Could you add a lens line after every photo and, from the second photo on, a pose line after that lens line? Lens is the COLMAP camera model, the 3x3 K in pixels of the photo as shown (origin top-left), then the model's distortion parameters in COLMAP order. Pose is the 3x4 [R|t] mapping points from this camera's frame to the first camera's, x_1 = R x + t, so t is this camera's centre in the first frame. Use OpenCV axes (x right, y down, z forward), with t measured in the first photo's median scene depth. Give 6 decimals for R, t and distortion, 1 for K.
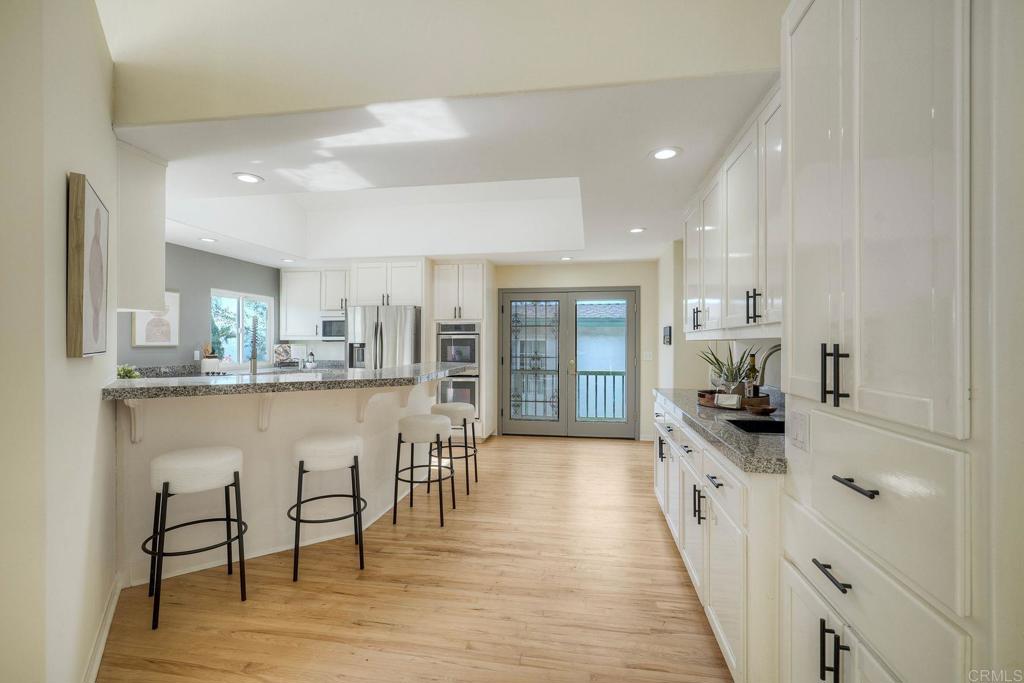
lens RADIAL K [[477.3, 0, 512.0], [0, 477.3, 341.5], [0, 0, 1]] dist [-0.000390, -0.000063]
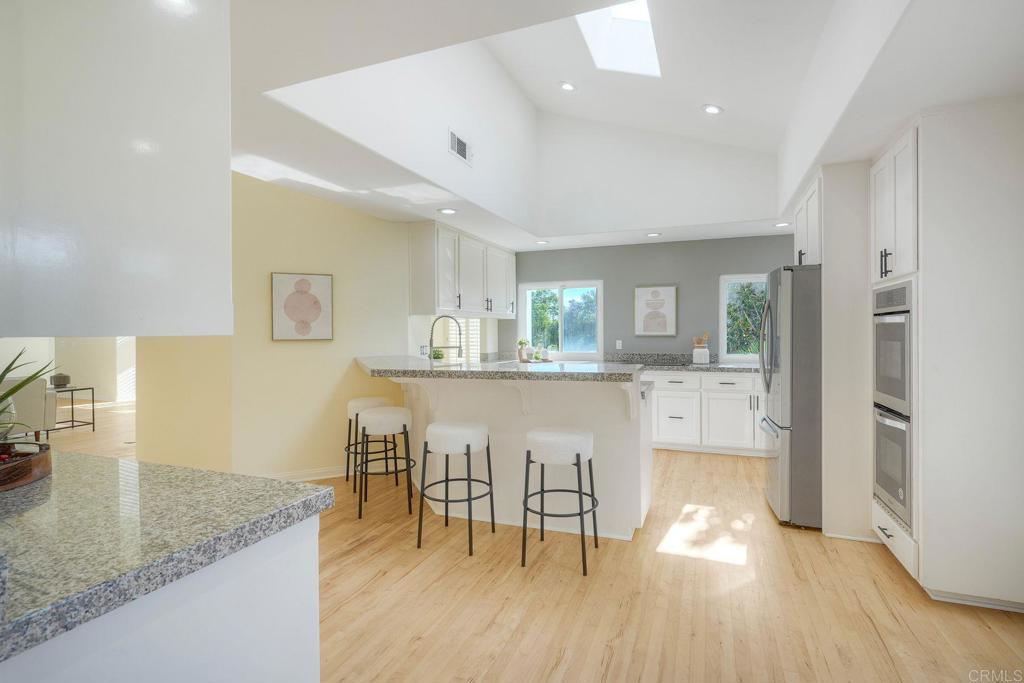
lens RADIAL K [[482.9, 0, 525.0], [0, 482.9, 334.5], [0, 0, 1]] dist [-0.002312, 0.000085]
pose [[-0.199096, 0.007324, -0.979953, 0.434502], [0.009410, 0.999940, 0.005562, -0.002037], [0.979935, -0.008114, -0.199153, 0.884784]]
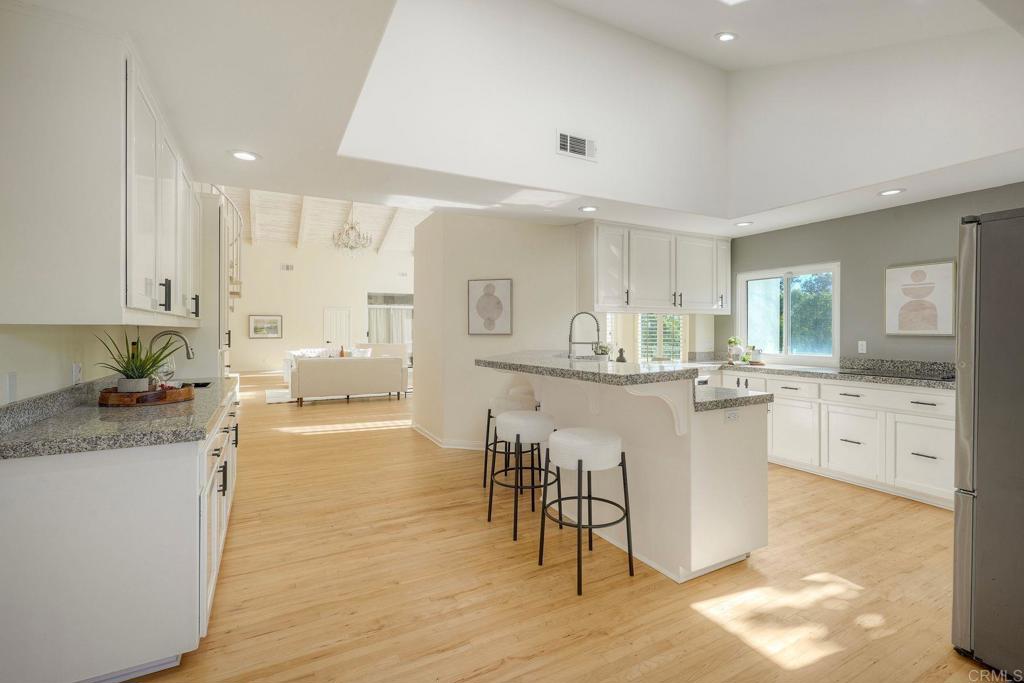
lens RADIAL K [[469.0, 0, 518.7], [0, 469.0, 332.3], [0, 0, 1]] dist [-0.002494, -0.000043]
pose [[-0.788872, 0.000447, -0.614557, 0.250965], [0.000205, 1.000000, 0.000463, 0.004030], [0.614558, 0.000240, -0.788872, 1.153996]]
